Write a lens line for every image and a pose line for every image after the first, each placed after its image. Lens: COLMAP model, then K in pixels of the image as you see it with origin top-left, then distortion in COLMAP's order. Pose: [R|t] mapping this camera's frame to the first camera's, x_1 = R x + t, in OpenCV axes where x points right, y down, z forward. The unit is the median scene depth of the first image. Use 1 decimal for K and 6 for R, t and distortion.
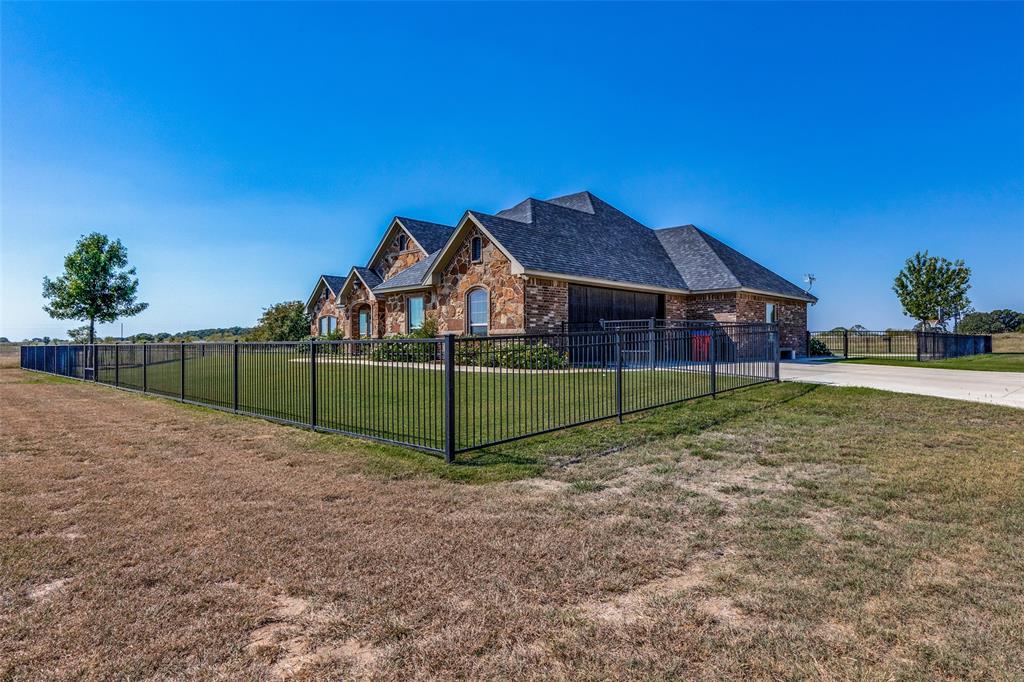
lens RADIAL K [[575.9, 0, 512.0], [0, 575.9, 341.0], [0, 0, 1]] dist [0.000355, 0.000309]
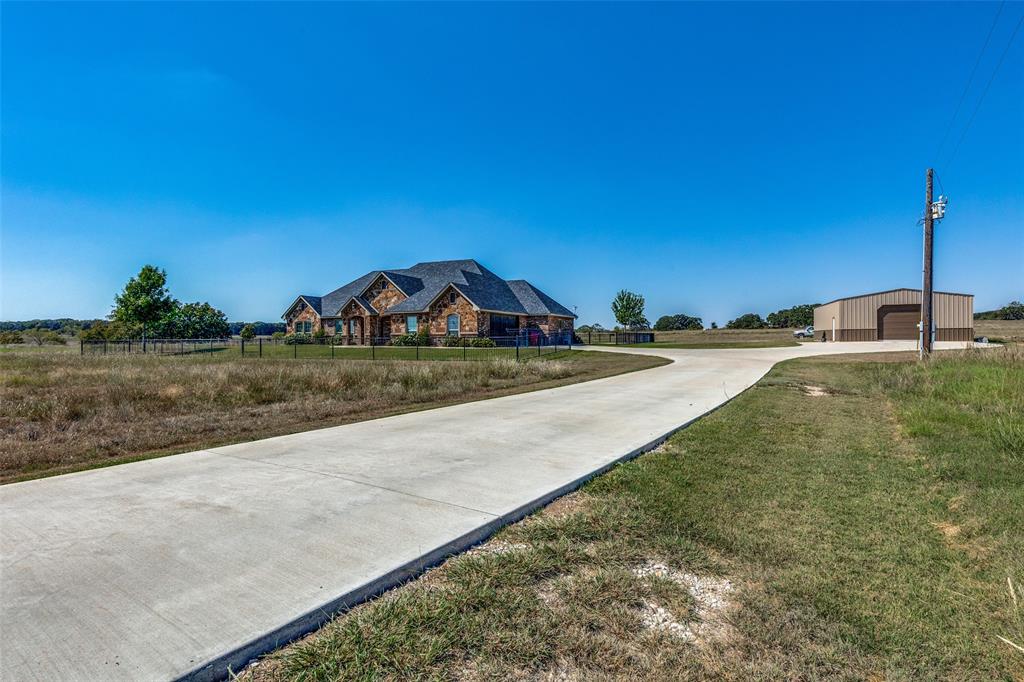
lens RADIAL K [[511.0, 0, 512.0], [0, 511.0, 341.0], [0, 0, 1]] dist [0.000127, 0.000021]
pose [[0.929993, -0.005851, 0.367531, -0.500770], [0.002125, 0.999942, 0.010541, -0.004177], [-0.367571, -0.009022, 0.929952, -0.856598]]
